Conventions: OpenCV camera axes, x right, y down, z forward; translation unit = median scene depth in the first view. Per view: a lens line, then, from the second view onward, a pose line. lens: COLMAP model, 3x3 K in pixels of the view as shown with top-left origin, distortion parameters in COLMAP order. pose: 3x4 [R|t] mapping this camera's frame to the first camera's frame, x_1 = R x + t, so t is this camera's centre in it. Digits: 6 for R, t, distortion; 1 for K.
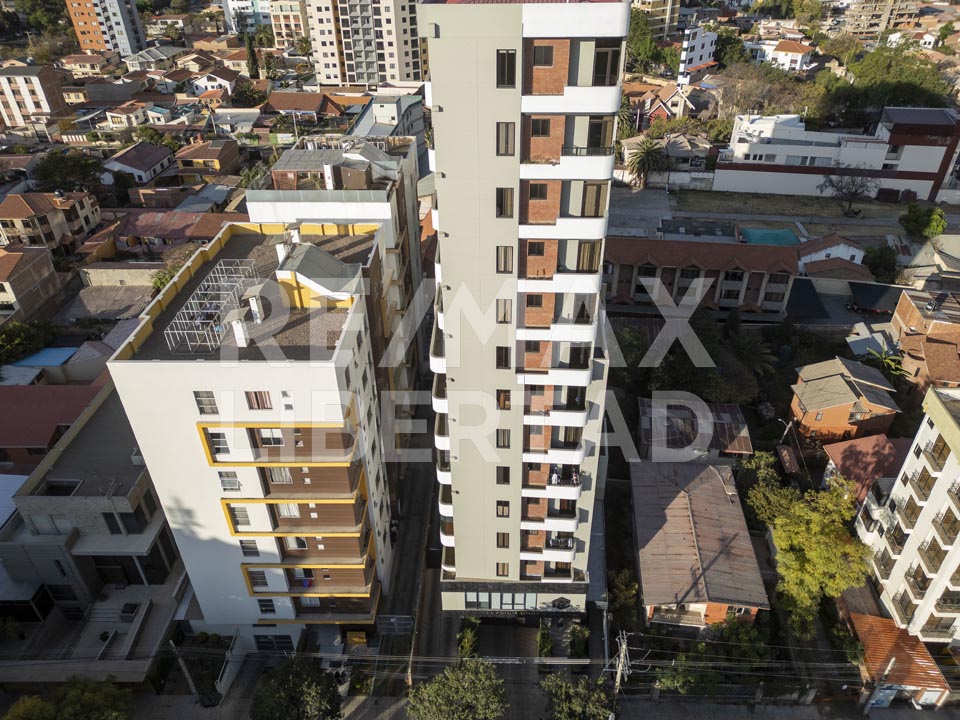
lens RADIAL K [[673.4, 0, 480.4], [0, 673.4, 361.4], [0, 0, 1]] dist [0.042362, -0.022167]
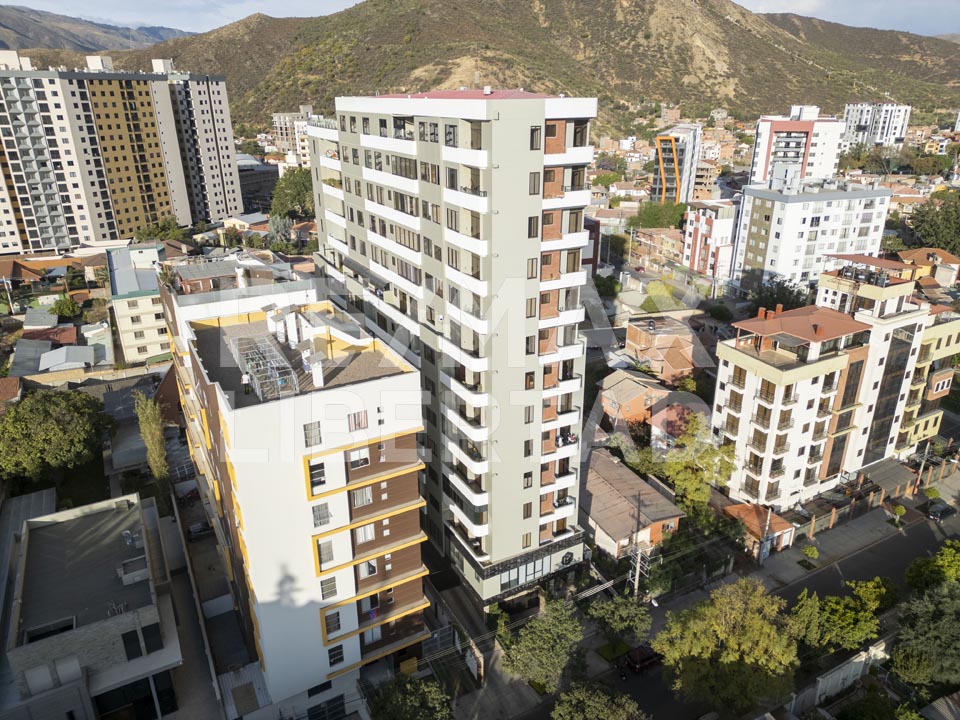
lens RADIAL K [[673.4, 0, 477.4], [0, 673.4, 358.8], [0, 0, 1]] dist [0.042362, -0.022167]
pose [[0.863513, -0.180243, 0.471017, -0.549028], [0.278458, 0.949084, -0.147312, 0.149049], [-0.420483, 0.258365, 0.869737, -0.104375]]
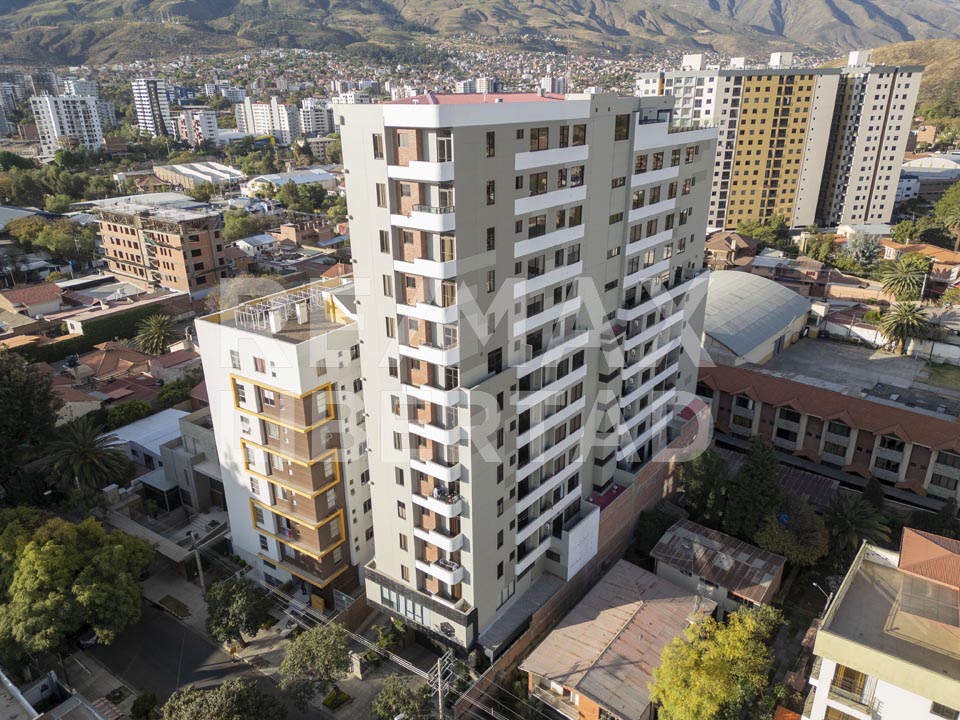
lens RADIAL K [[673.4, 0, 479.5], [0, 673.4, 359.8], [0, 0, 1]] dist [0.042362, -0.022167]
pose [[0.845336, 0.200192, -0.495308, 0.622252], [-0.297725, 0.946349, -0.125633, 0.071053], [0.443584, 0.253668, 0.859585, -0.019753]]
